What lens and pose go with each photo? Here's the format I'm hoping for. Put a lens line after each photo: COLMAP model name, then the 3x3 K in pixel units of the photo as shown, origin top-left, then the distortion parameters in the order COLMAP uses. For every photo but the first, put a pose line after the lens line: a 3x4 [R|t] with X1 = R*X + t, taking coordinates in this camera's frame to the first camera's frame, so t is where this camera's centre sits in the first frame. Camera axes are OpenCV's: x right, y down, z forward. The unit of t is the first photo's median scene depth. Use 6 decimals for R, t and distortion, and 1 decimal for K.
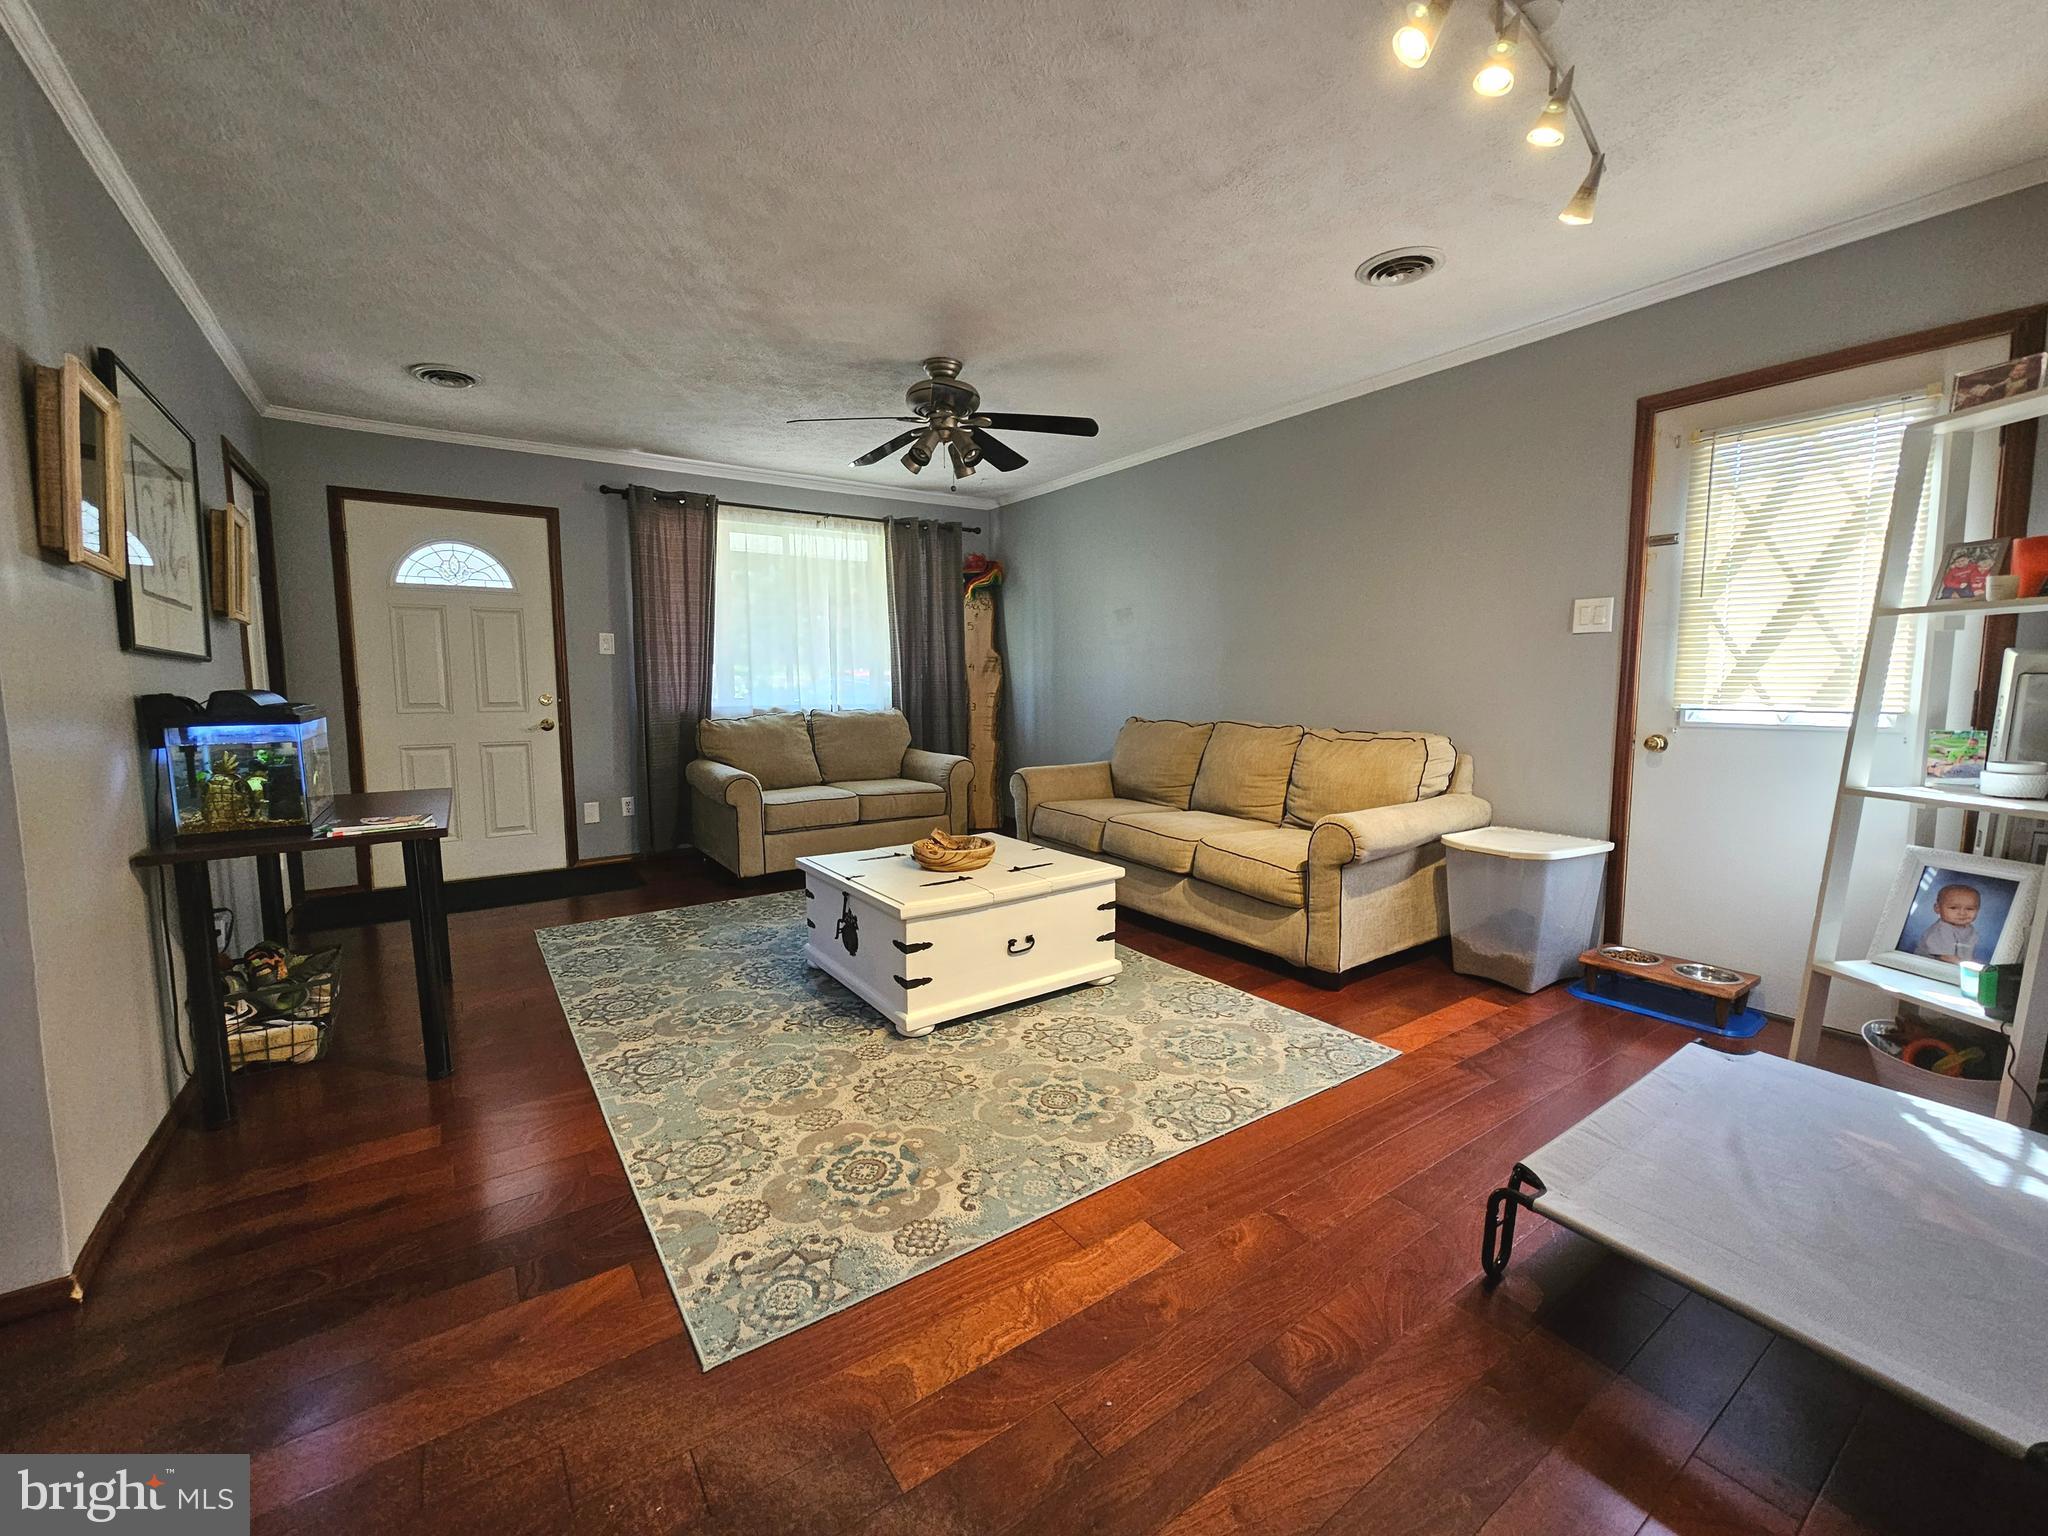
lens RADIAL K [[848.6, 0, 1024.0], [0, 848.6, 768.0], [0, 0, 1]] dist [-0.000179, -0.000491]
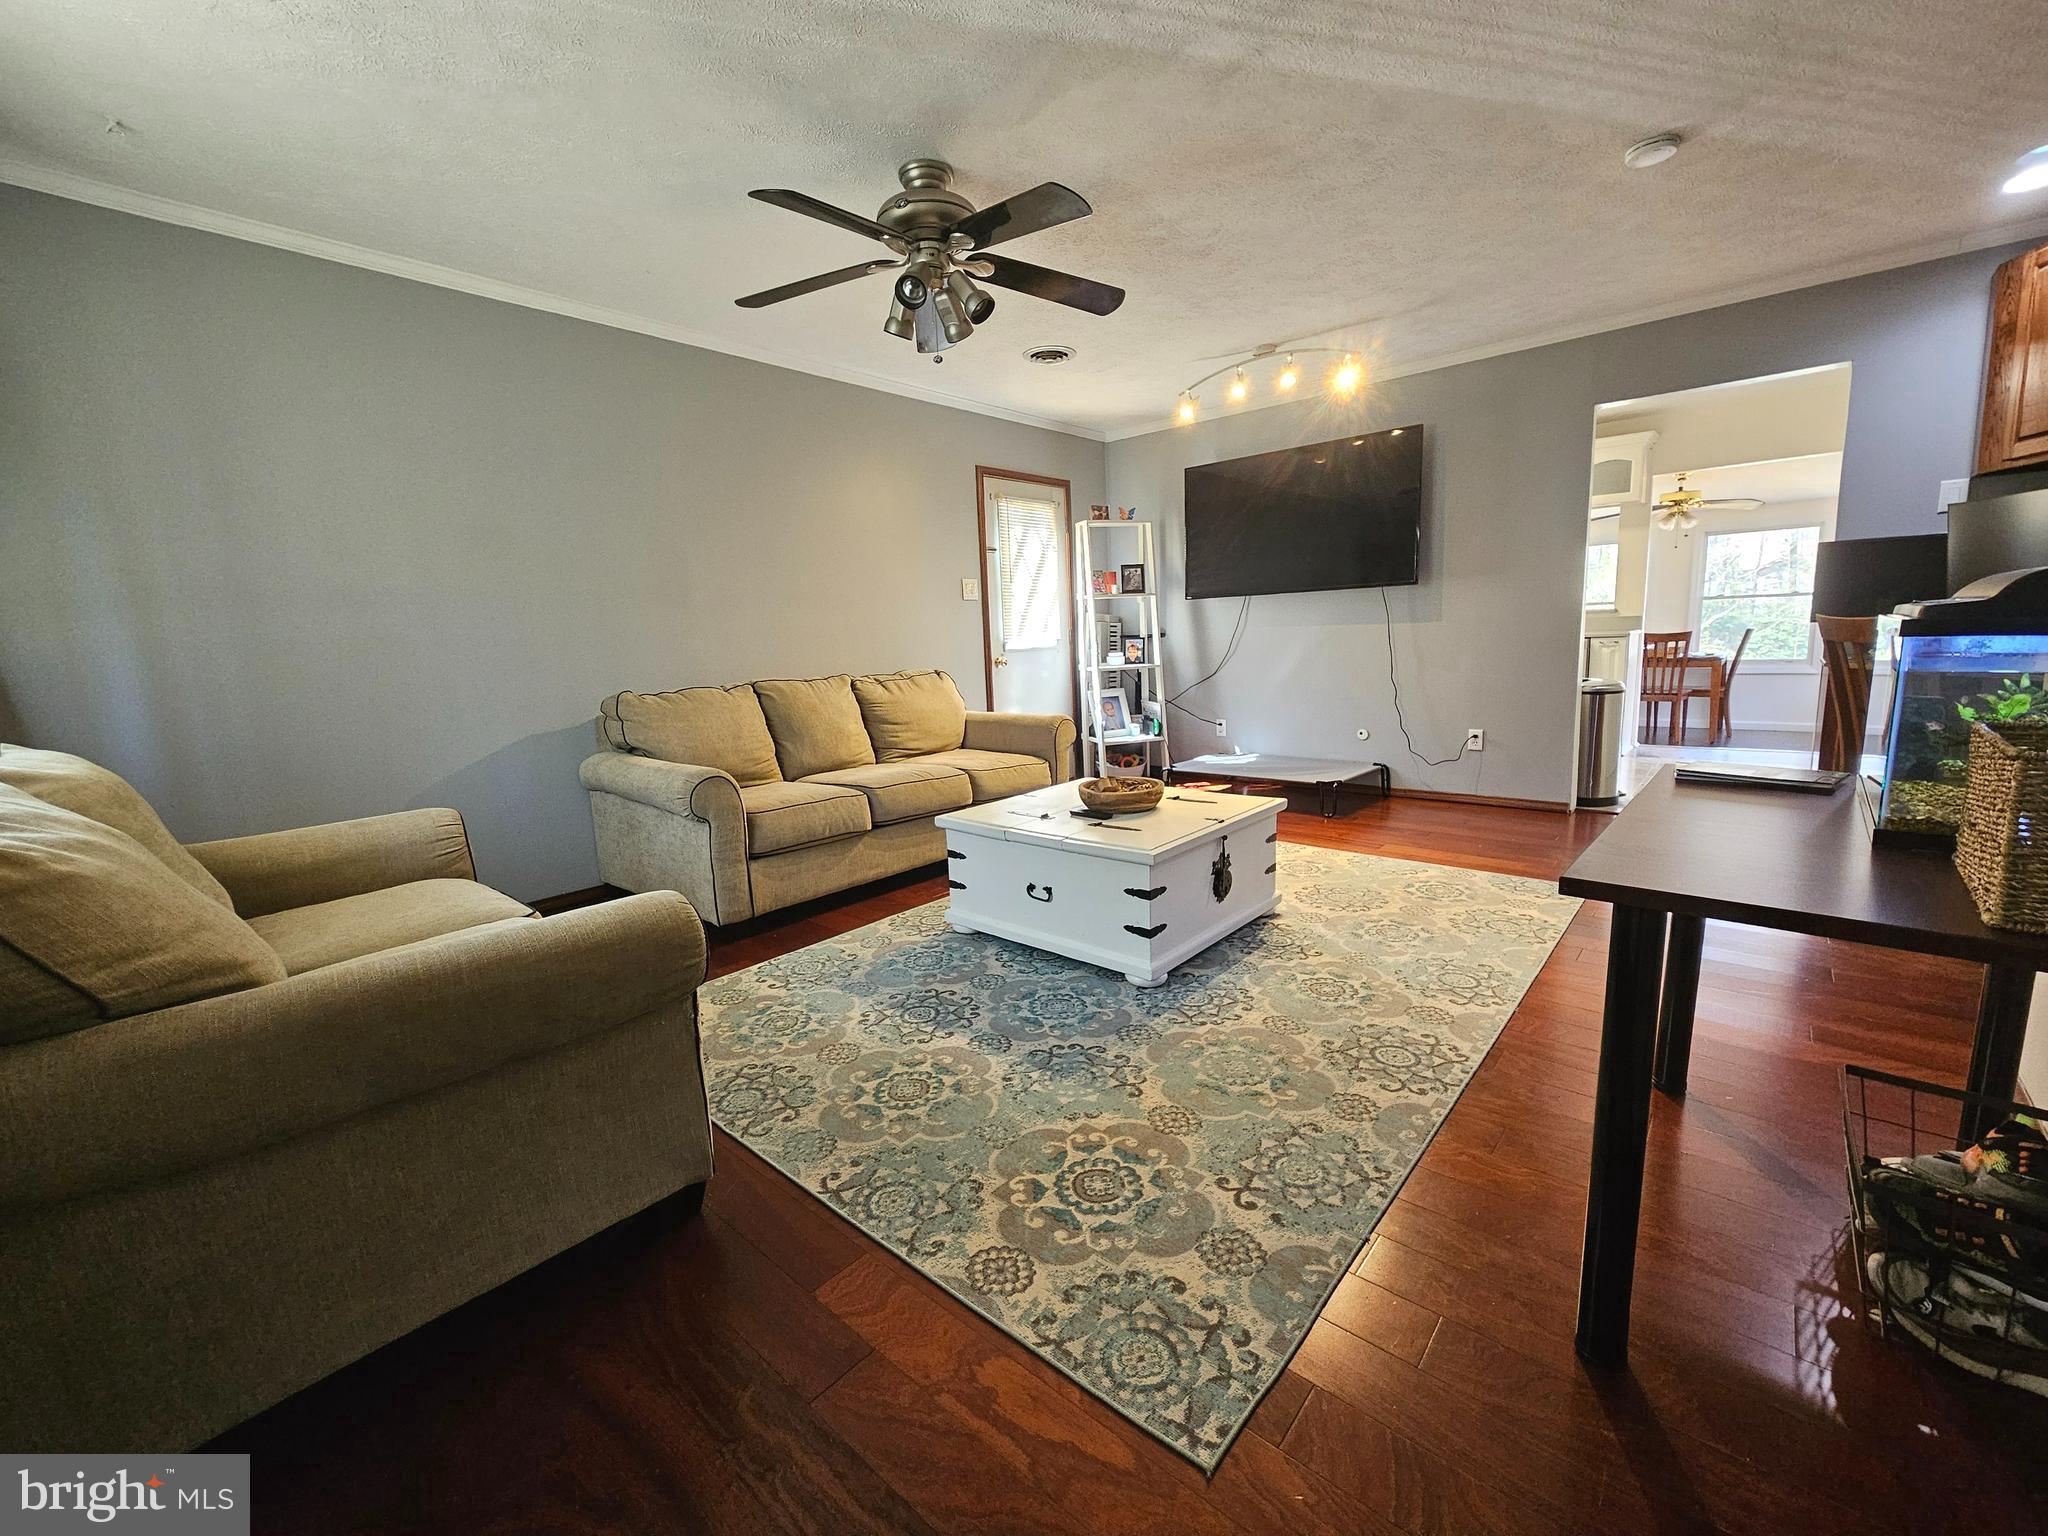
lens RADIAL K [[819.7, 0, 1024.0], [0, 819.7, 768.0], [0, 0, 1]] dist [0.000350, -0.000087]
pose [[-0.231429, -0.145998, 0.961834, -1.069574], [0.144364, 0.972575, 0.182364, -0.132274], [-0.962081, 0.181058, -0.204005, 1.447699]]
